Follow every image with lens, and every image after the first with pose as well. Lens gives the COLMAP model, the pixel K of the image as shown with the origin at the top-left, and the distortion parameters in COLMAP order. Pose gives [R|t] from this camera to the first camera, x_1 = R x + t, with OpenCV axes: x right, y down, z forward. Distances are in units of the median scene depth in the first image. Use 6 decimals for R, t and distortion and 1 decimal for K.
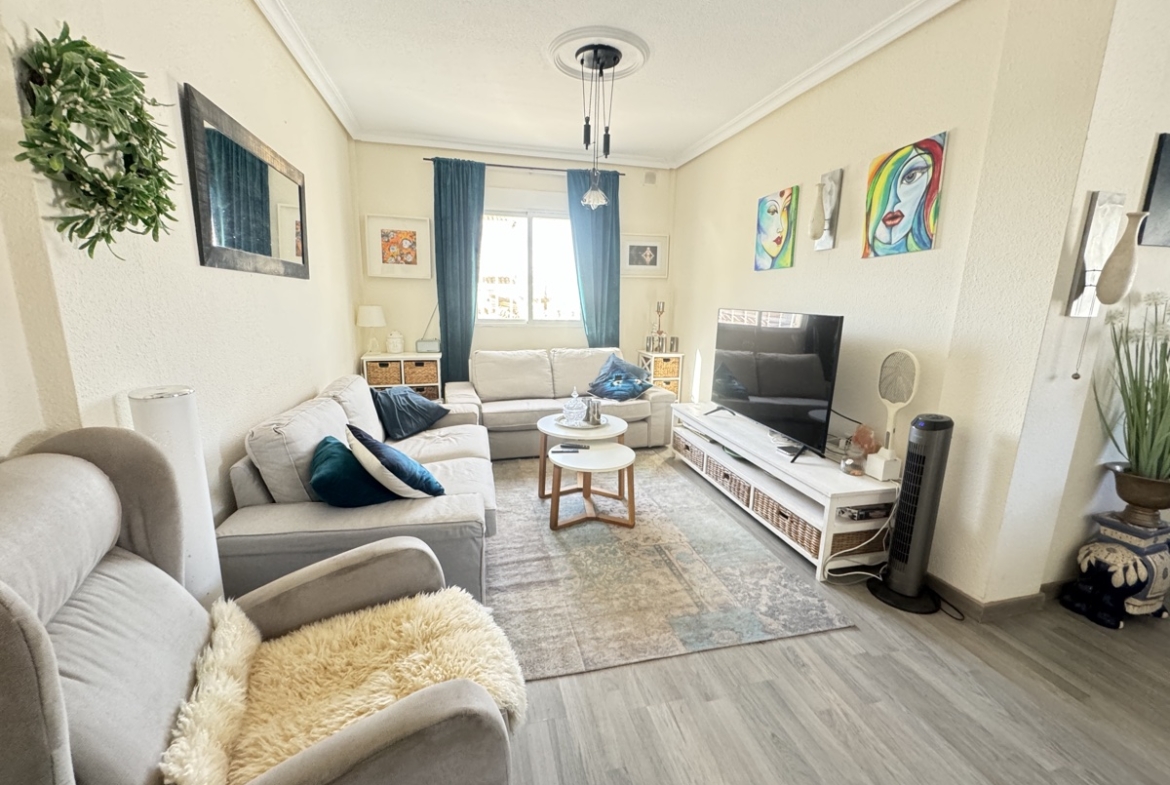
lens RADIAL K [[469.3, 0, 581.3], [0, 469.3, 392.0], [0, 0, 1]] dist [-0.002297, -0.000063]
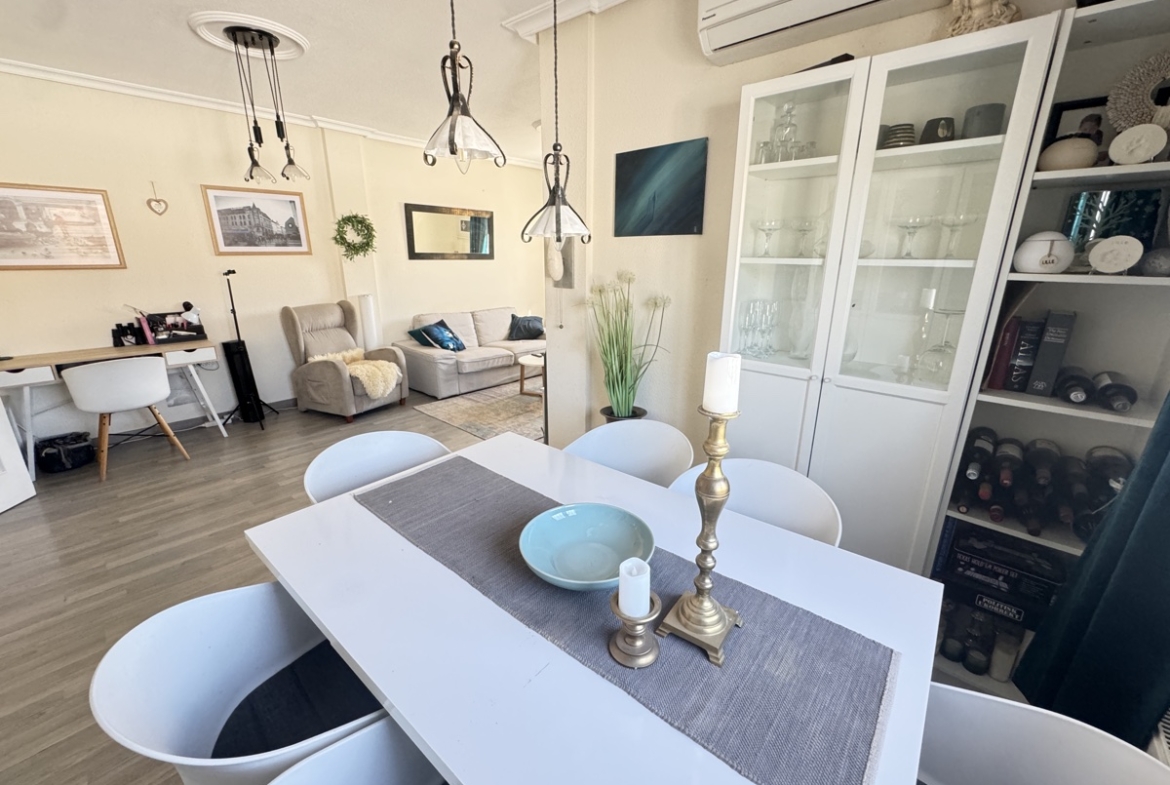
lens RADIAL K [[469.3, 0, 585.6], [0, 469.3, 393.7], [0, 0, 1]] dist [-0.002297, -0.000063]
pose [[0.569942, 0.218487, -0.792105, 1.854301], [-0.156039, 0.975238, 0.156725, -0.054081], [0.806733, 0.034275, 0.589921, 0.101931]]
